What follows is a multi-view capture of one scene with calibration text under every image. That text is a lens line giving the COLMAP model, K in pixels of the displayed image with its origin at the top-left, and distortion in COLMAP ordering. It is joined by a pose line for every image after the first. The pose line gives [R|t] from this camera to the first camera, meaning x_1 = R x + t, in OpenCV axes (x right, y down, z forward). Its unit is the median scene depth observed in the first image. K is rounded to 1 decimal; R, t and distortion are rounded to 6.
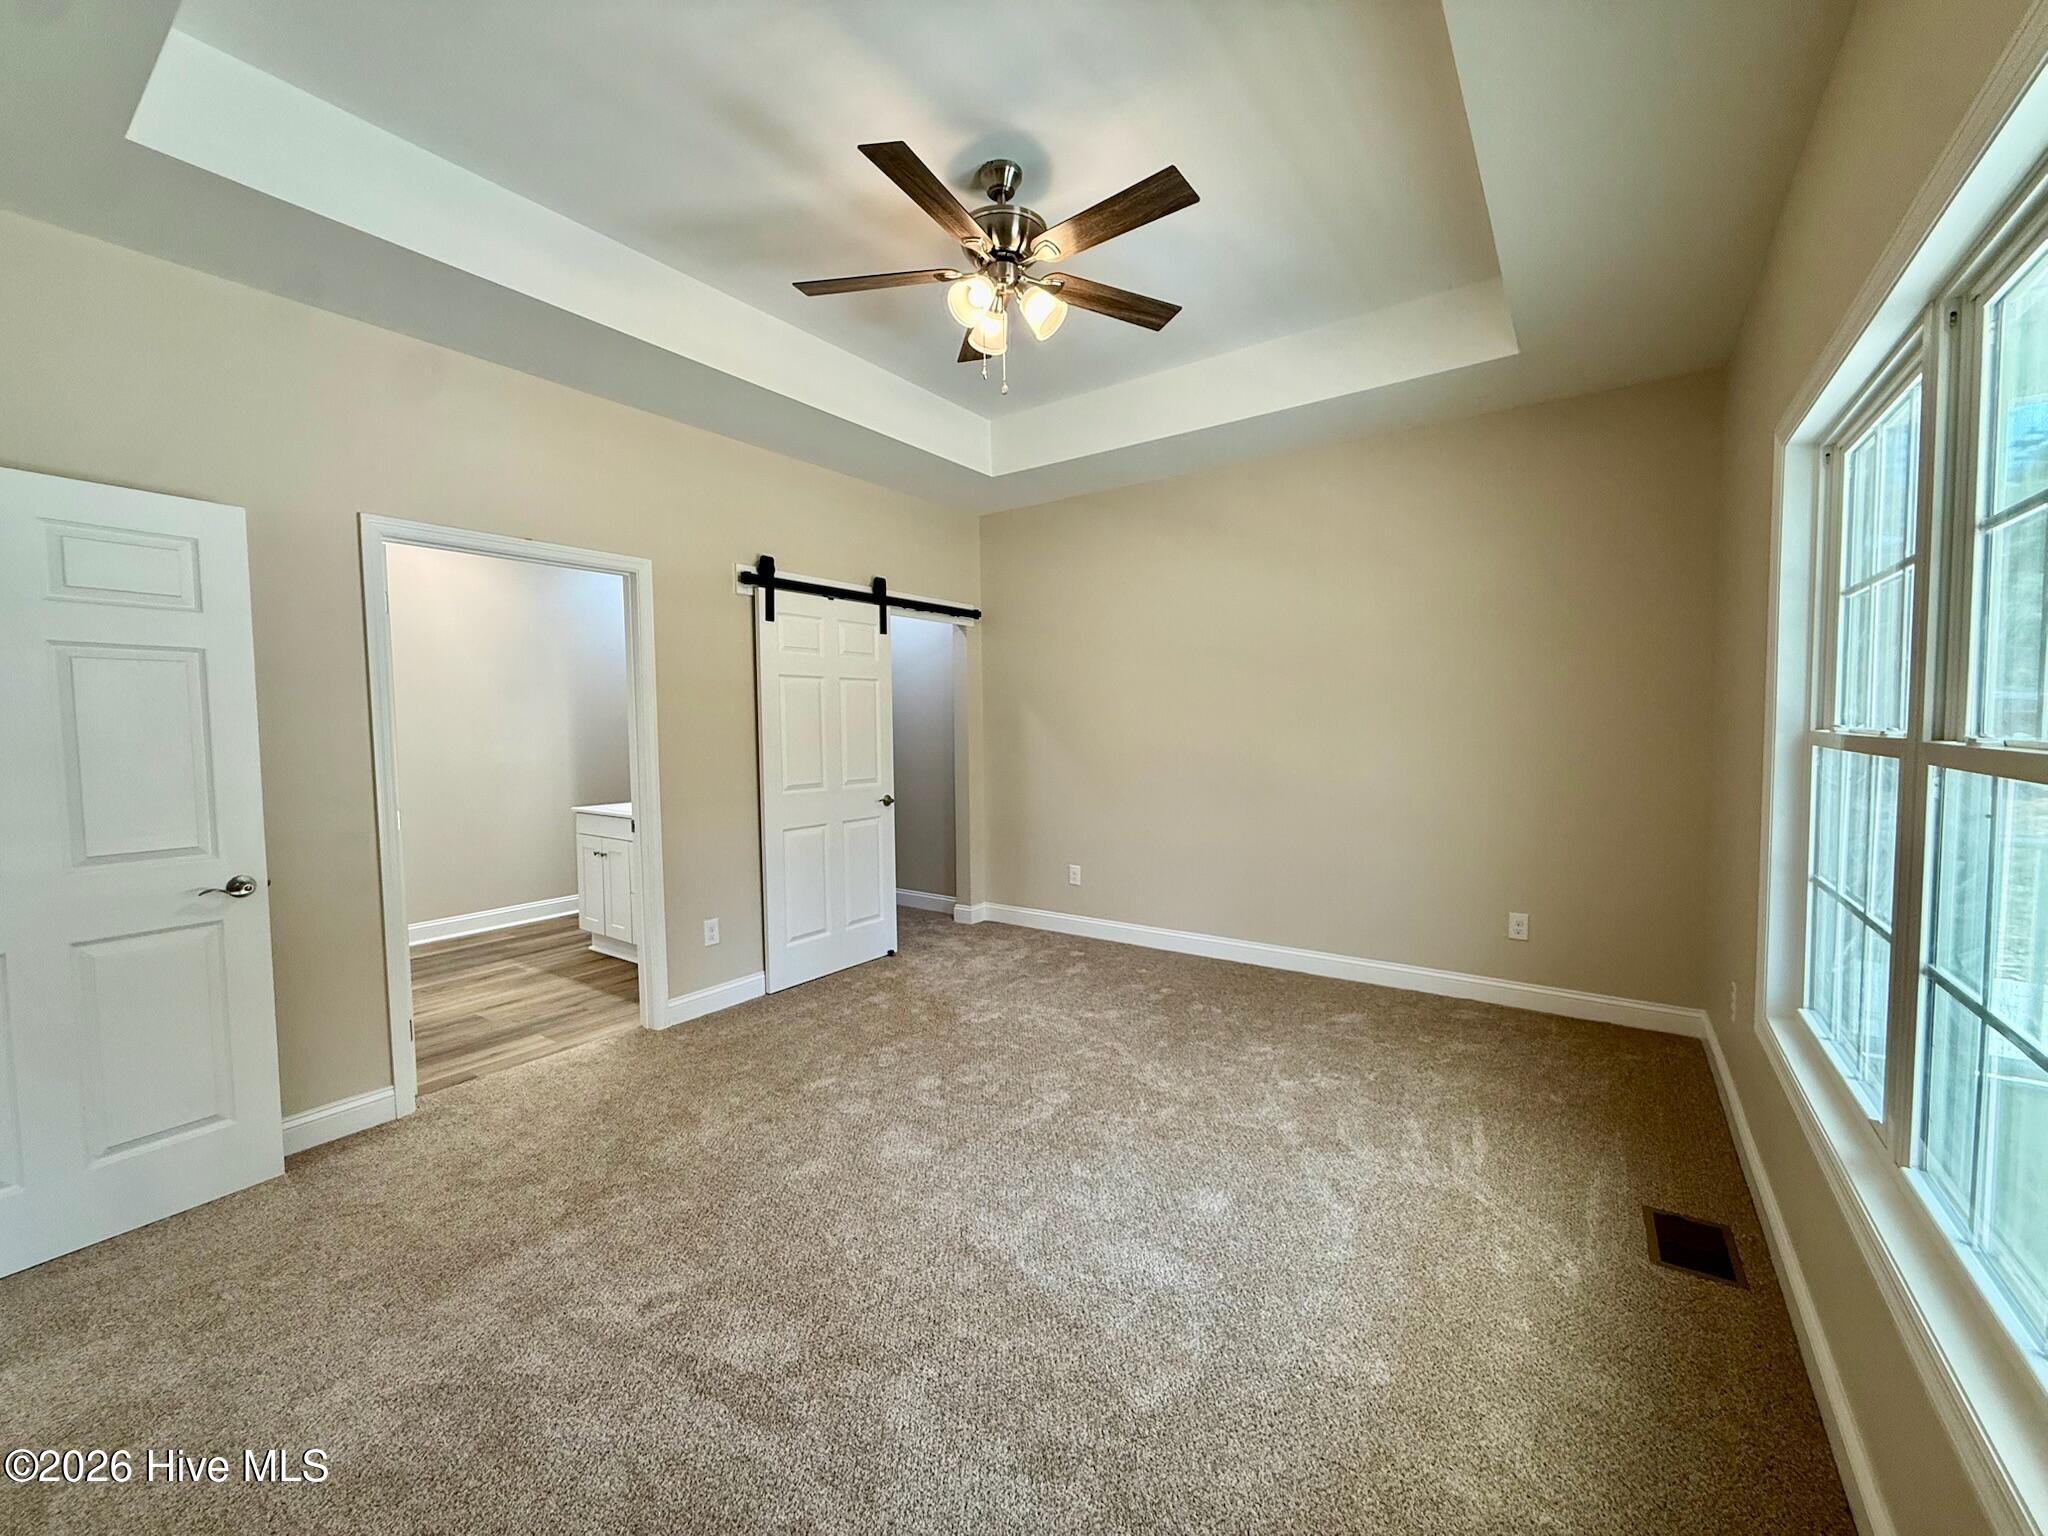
lens RADIAL K [[815.5, 0, 1031.4], [0, 815.5, 773.3], [0, 0, 1]] dist [-0.005207, -0.000459]
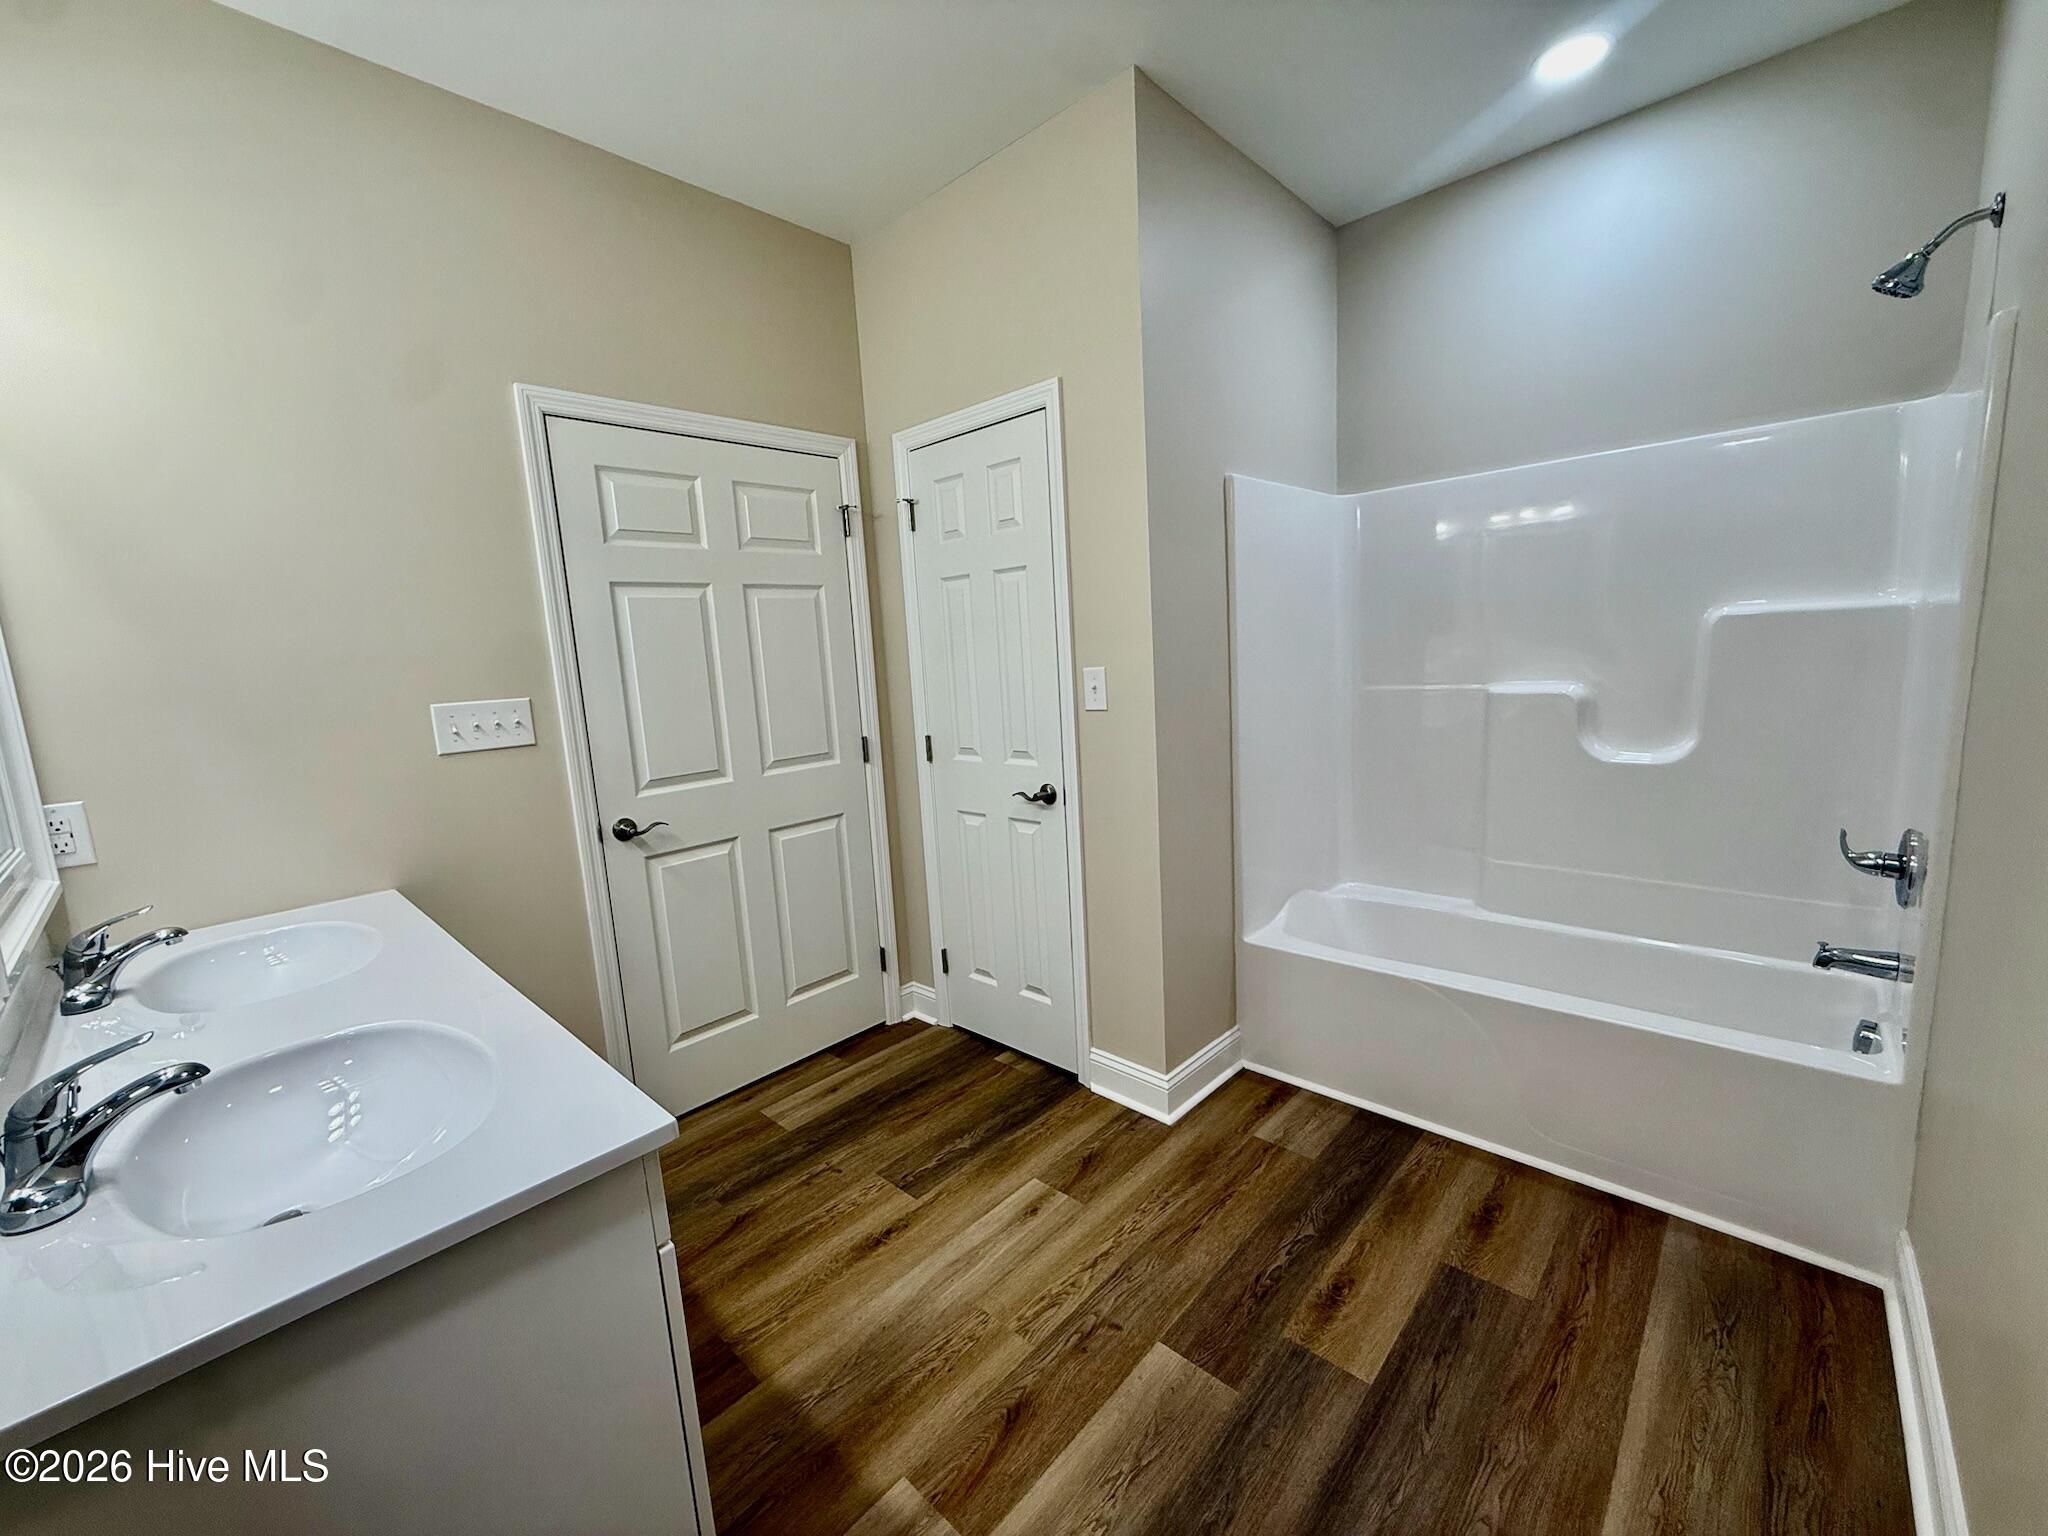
lens RADIAL K [[815.5, 0, 1017.2], [0, 815.5, 775.0], [0, 0, 1]] dist [-0.005207, -0.000459]
pose [[-0.986981, 0.041060, 0.155507, -0.831598], [0.072112, 0.977207, 0.199666, -0.070645], [-0.143765, 0.208280, -0.967446, 1.427427]]
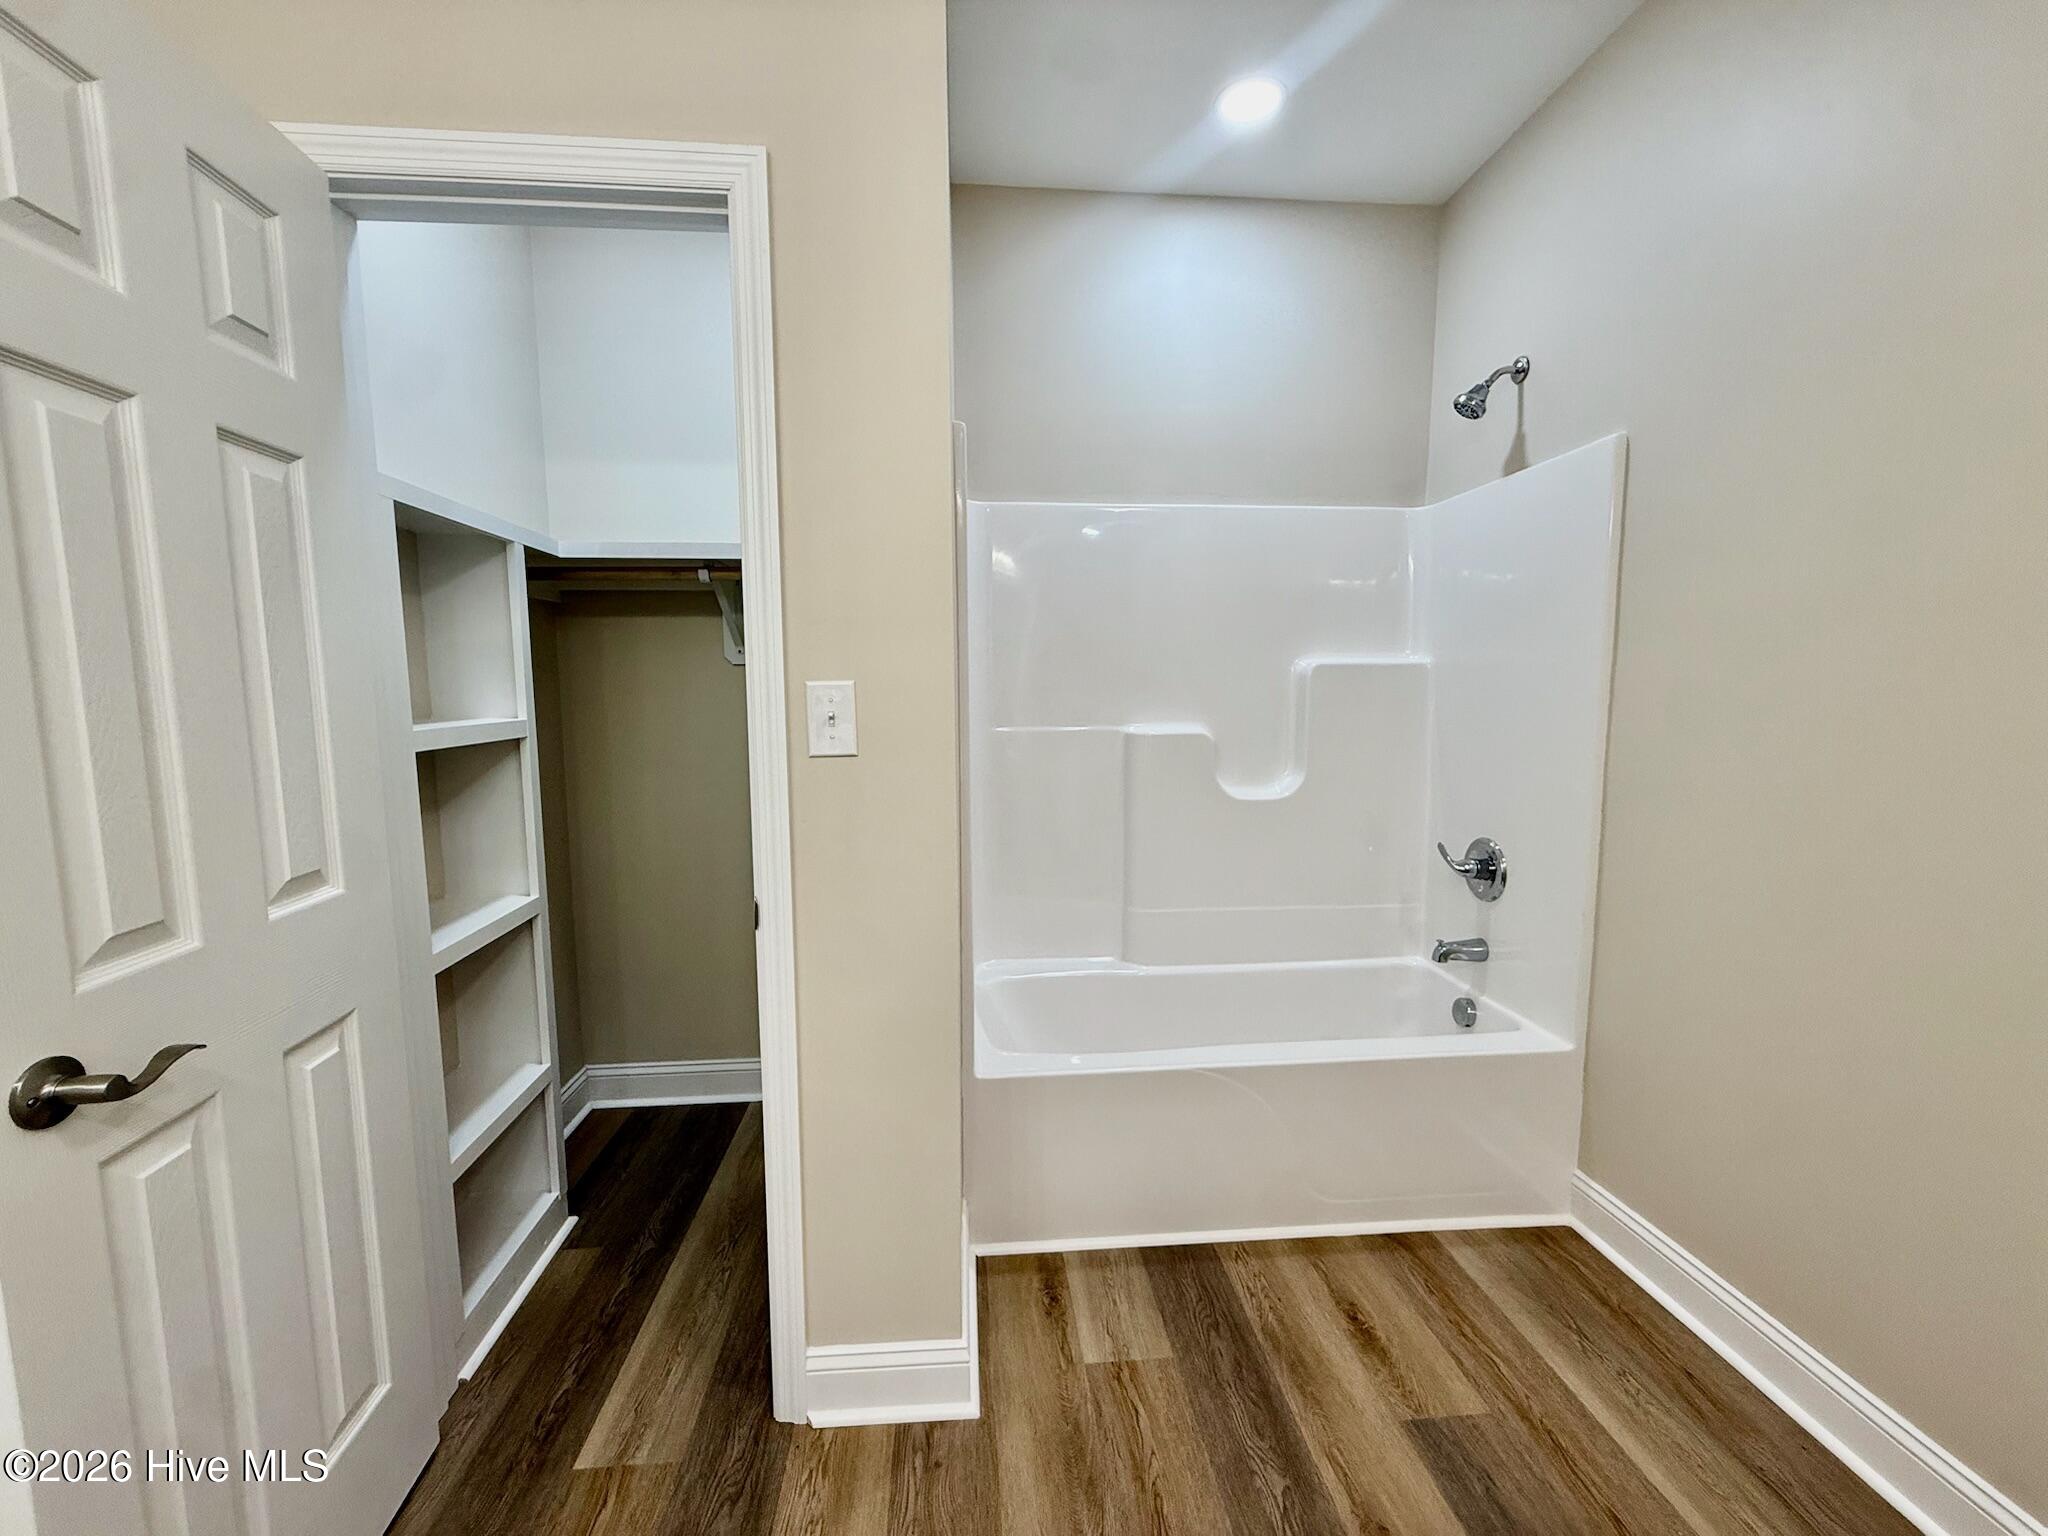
lens RADIAL K [[815.5, 0, 1030.8], [0, 815.5, 767.2], [0, 0, 1]] dist [-0.005207, -0.000459]
pose [[-0.767744, 0.076066, -0.636225, -0.725357], [-0.023818, 0.988855, 0.146967, -0.053931], [0.640313, 0.127986, -0.757376, 1.267709]]
